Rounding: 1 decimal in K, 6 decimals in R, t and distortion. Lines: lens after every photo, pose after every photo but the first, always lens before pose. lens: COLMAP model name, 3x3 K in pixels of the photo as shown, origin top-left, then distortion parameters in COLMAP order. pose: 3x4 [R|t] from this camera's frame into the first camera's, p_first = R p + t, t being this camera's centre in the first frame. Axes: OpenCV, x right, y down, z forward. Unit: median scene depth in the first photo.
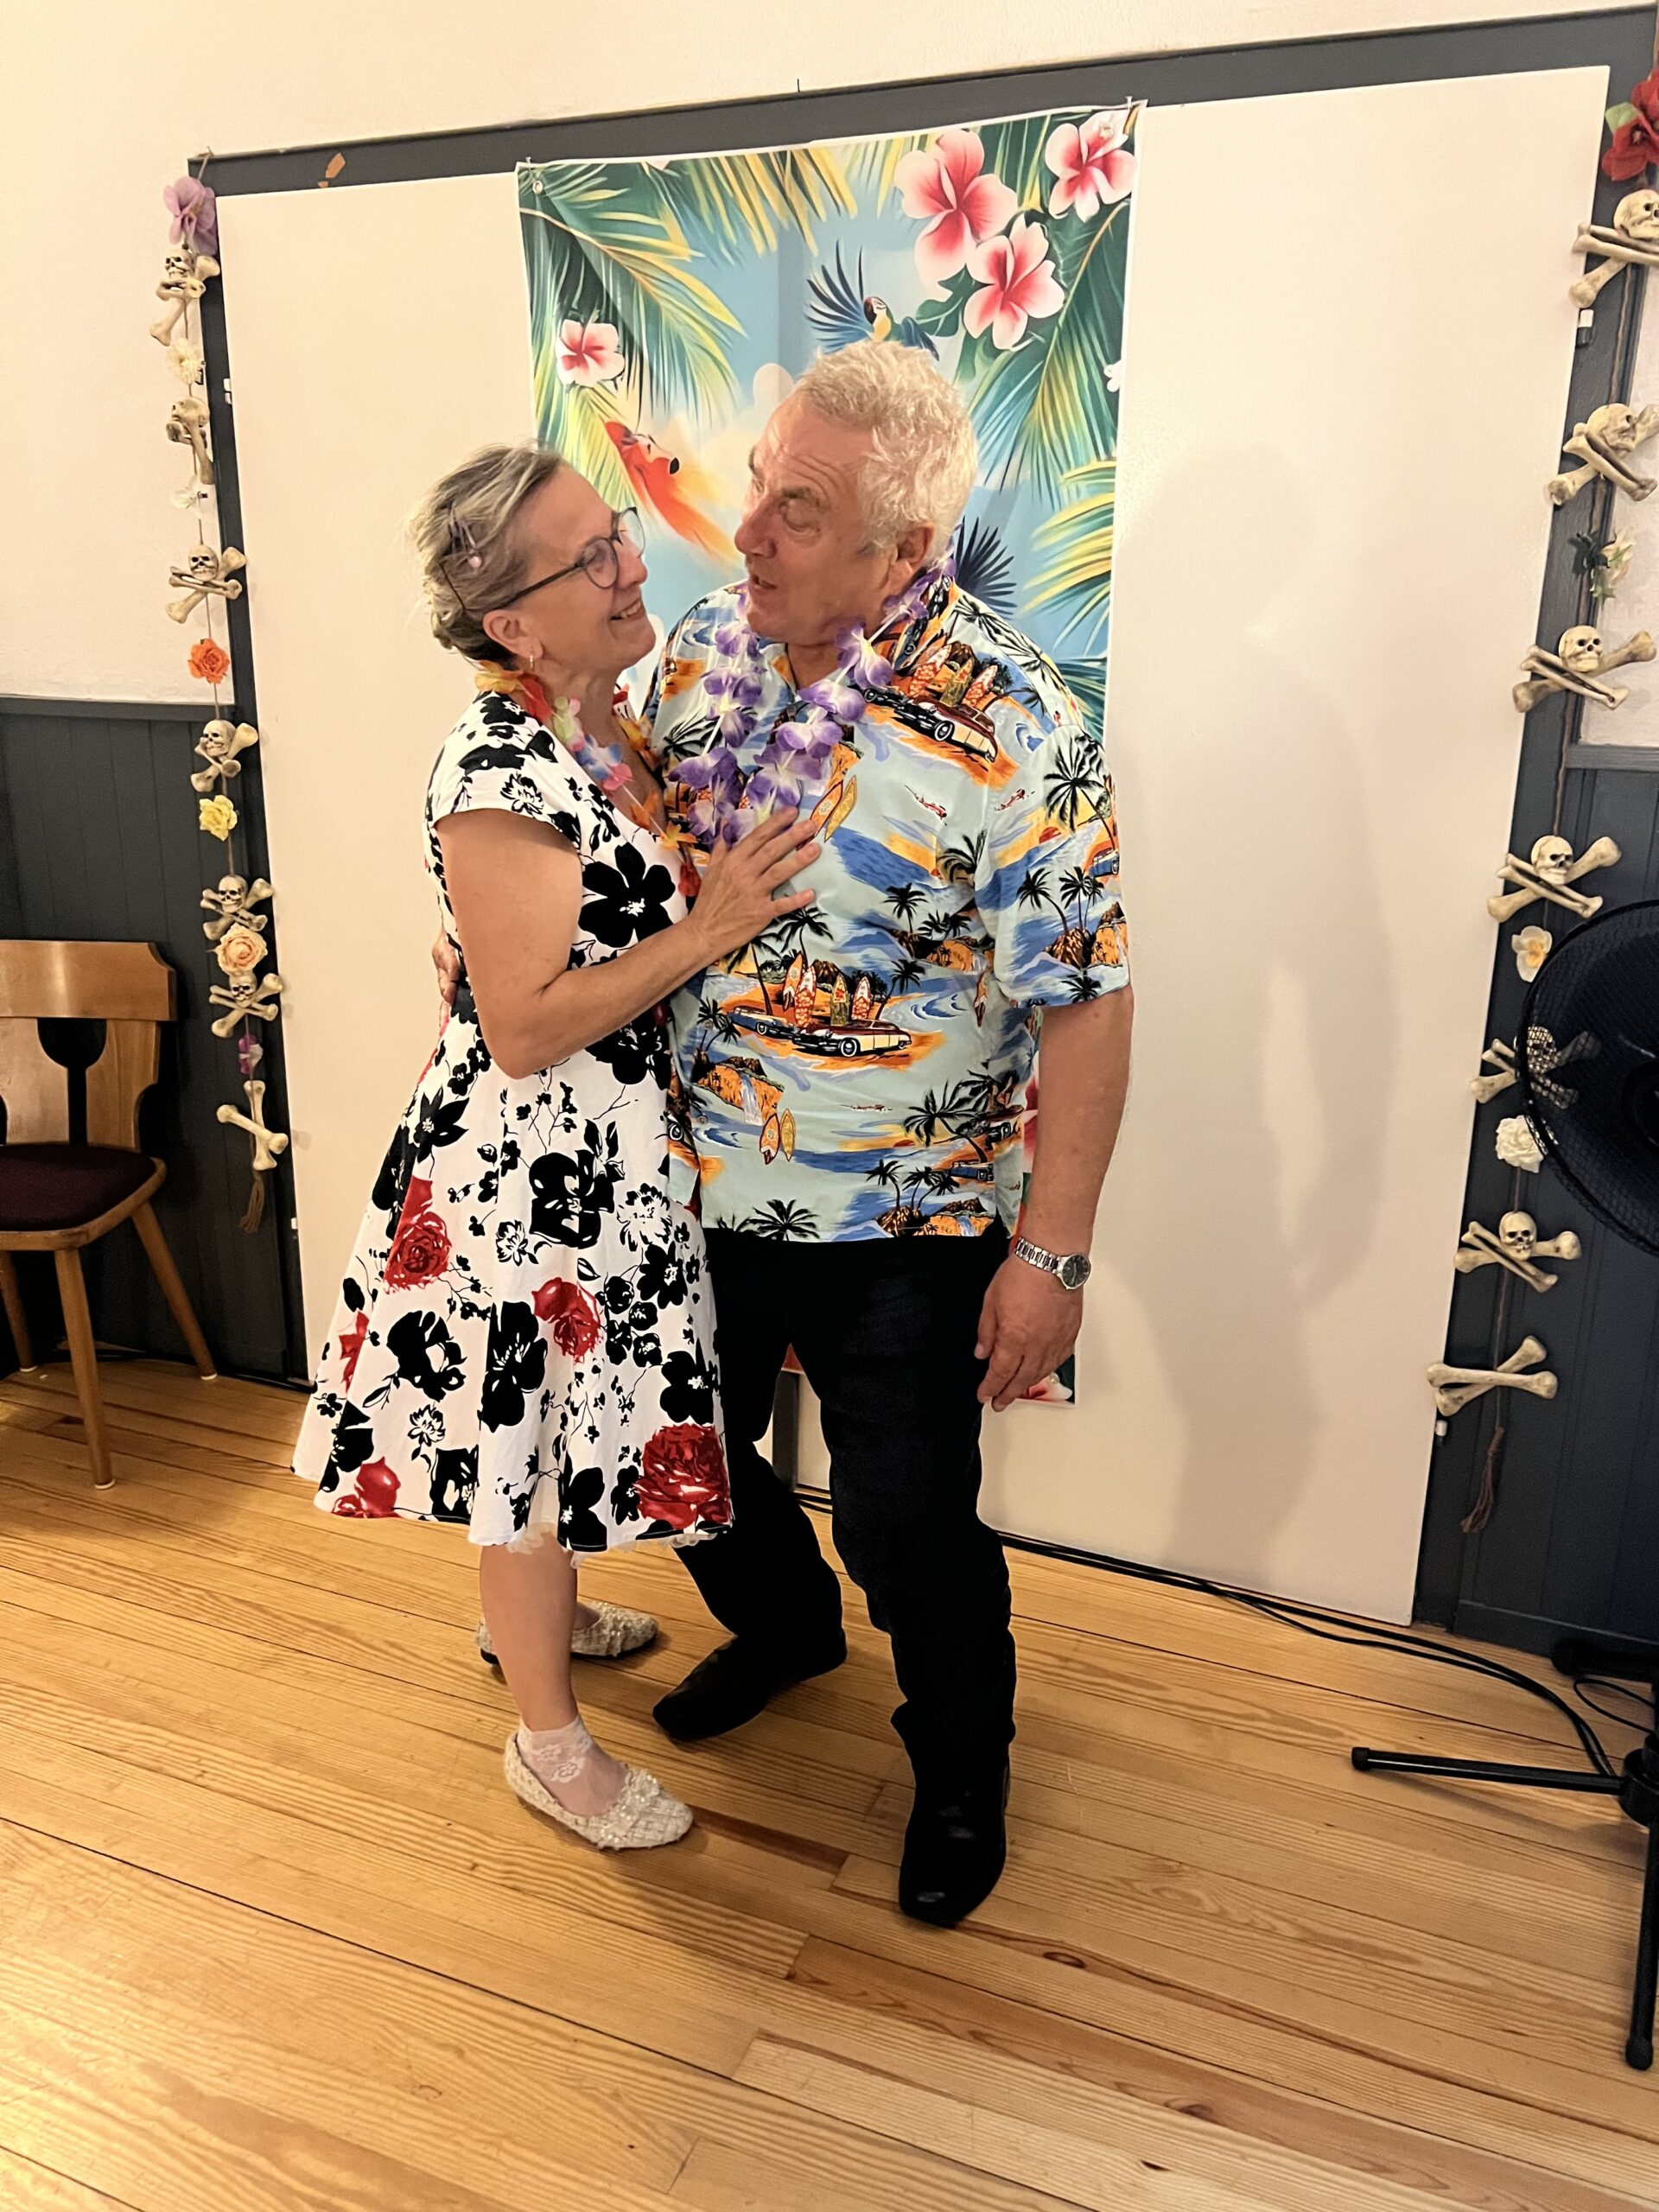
lens RADIAL K [[1655.0, 0, 835.6], [0, 1655.0, 1104.5], [0, 0, 1]] dist [0.047340, -0.050588]
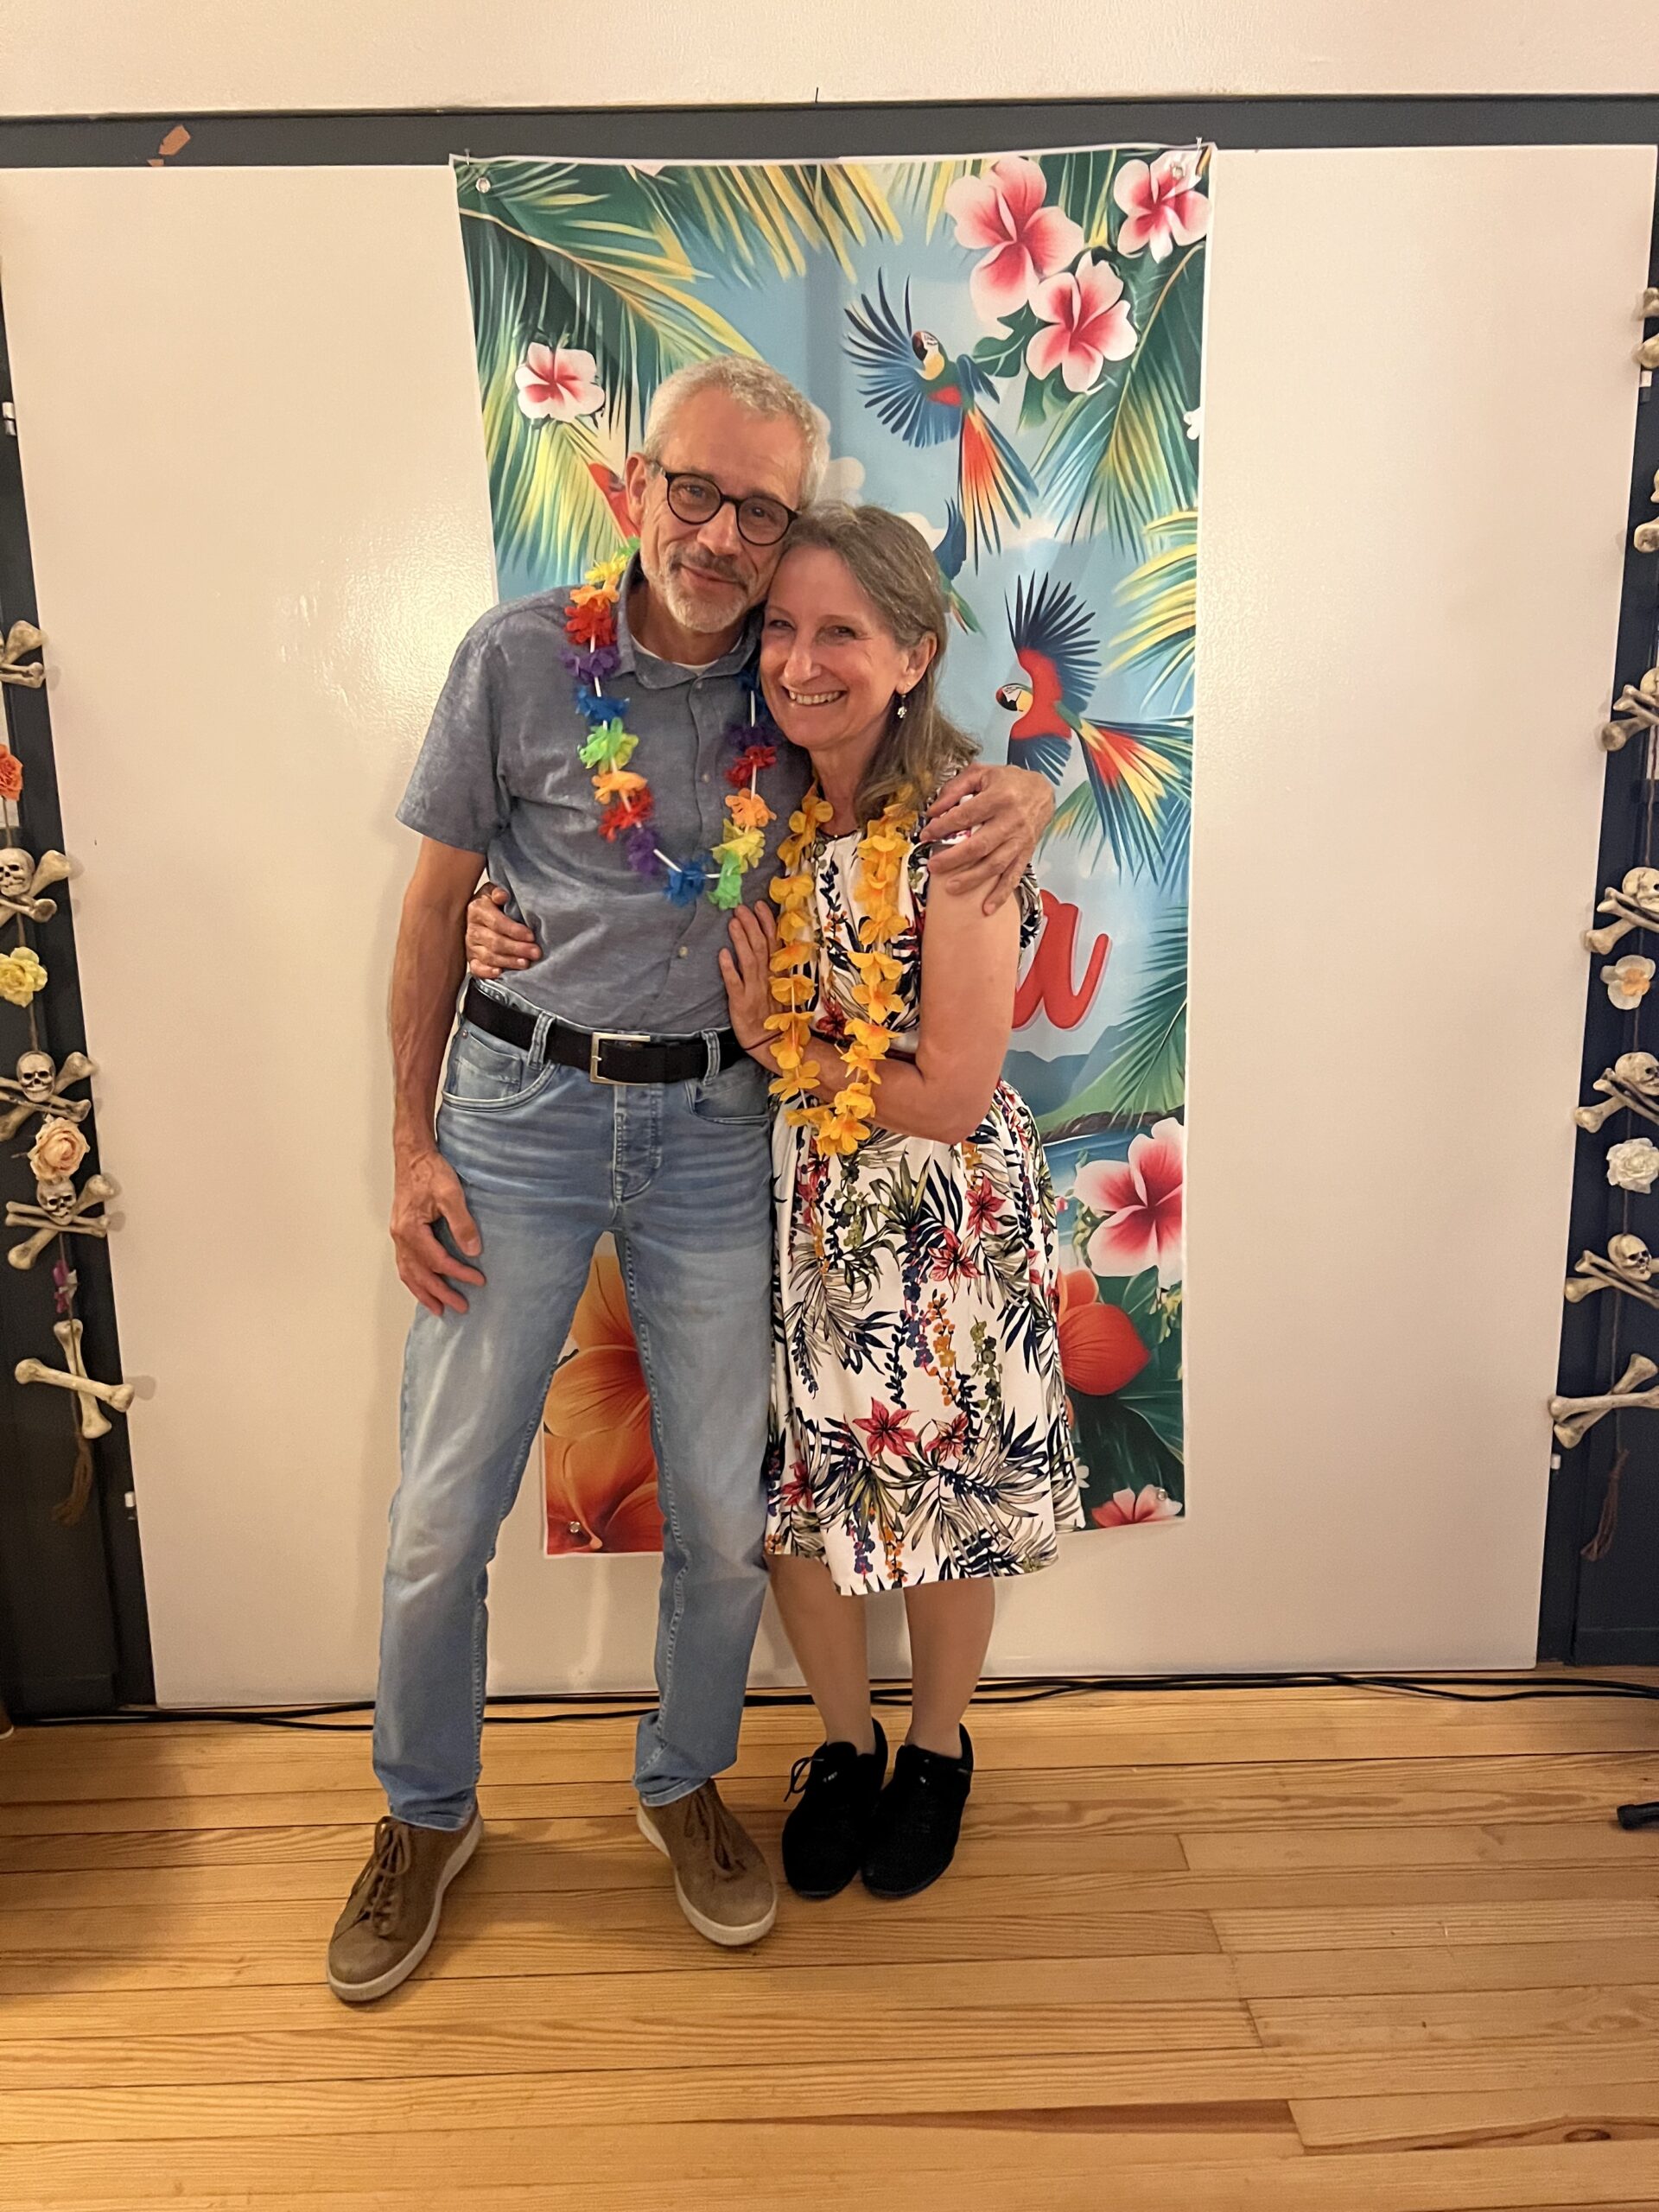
lens RADIAL K [[1655.0, 0, 799.3], [0, 1655.0, 1094.2], [0, 0, 1]] dist [0.047340, -0.050588]
pose [[0.917443, -0.116624, 0.380392, -0.416835], [0.142490, 0.988969, -0.040456, -0.049203], [-0.371478, 0.091318, 0.923940, 0.225263]]
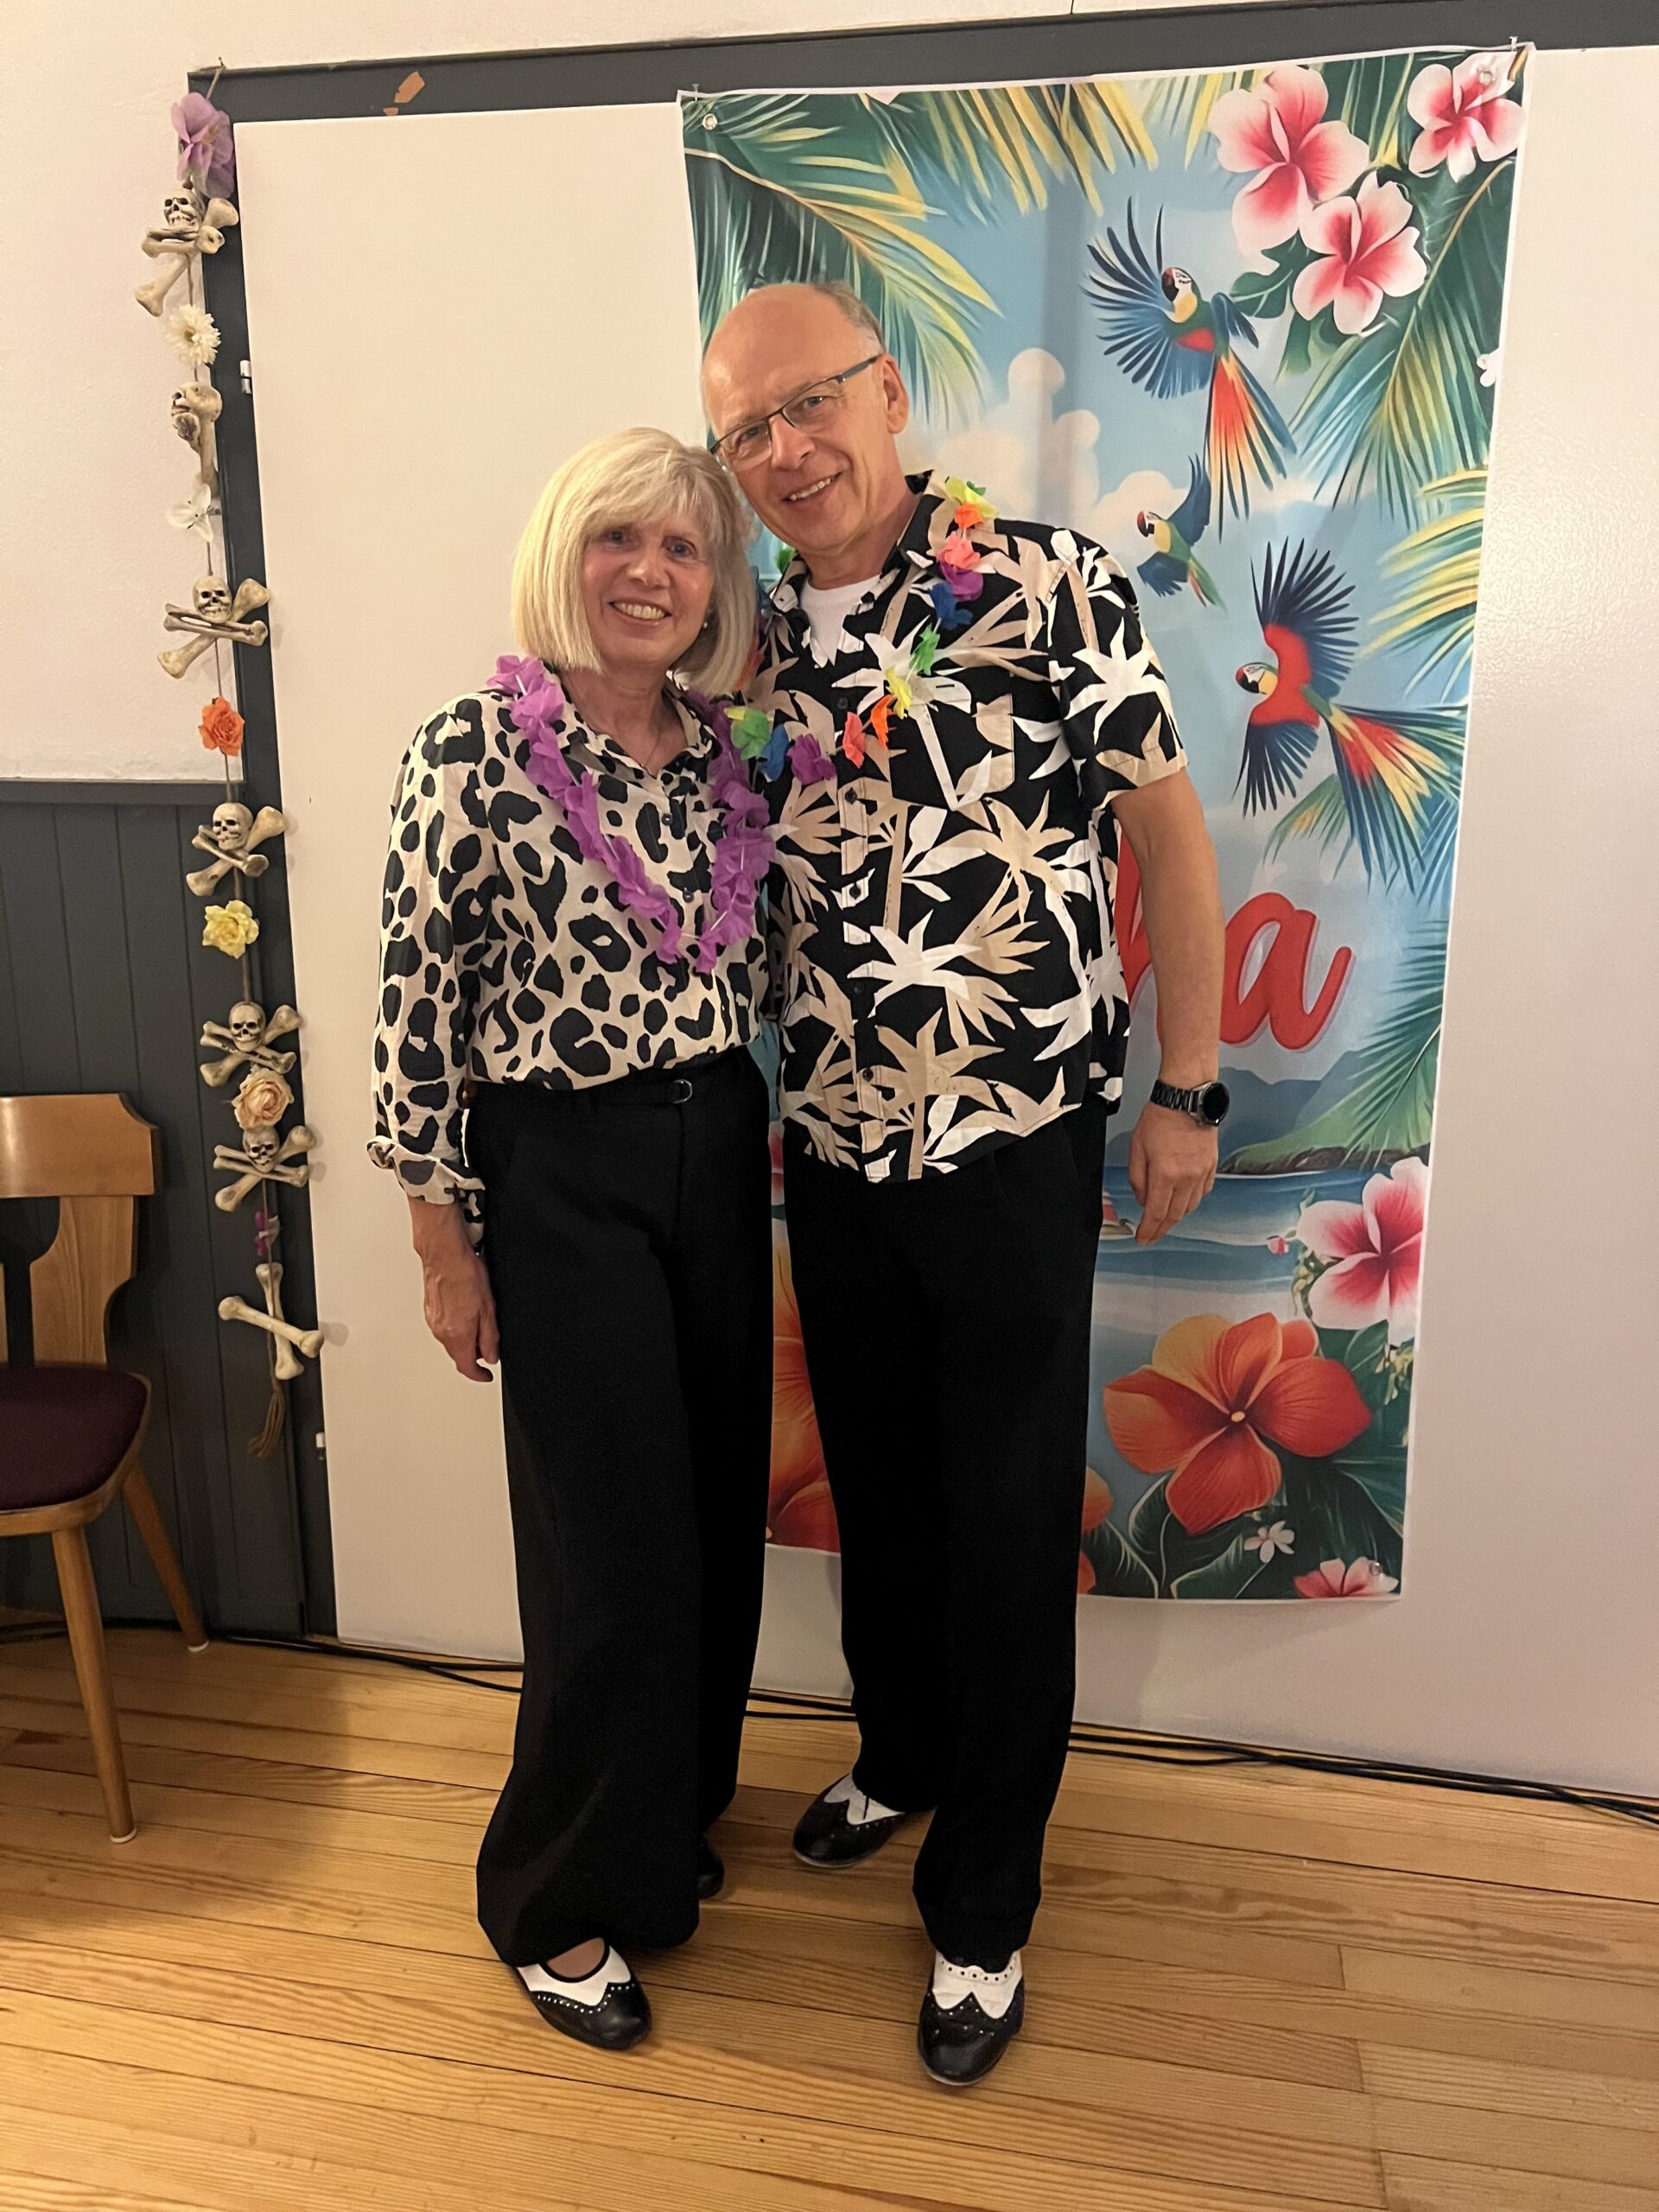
lens RADIAL K [[1655.0, 0, 817.6], [0, 1655.0, 1098.0], [0, 0, 1]] dist [0.047340, -0.050588]
pose [[0.979667, -0.057334, 0.192265, -0.316857], [0.063693, 0.997603, -0.027052, -0.070000], [-0.190253, 0.038748, 0.980970, 0.247456]]
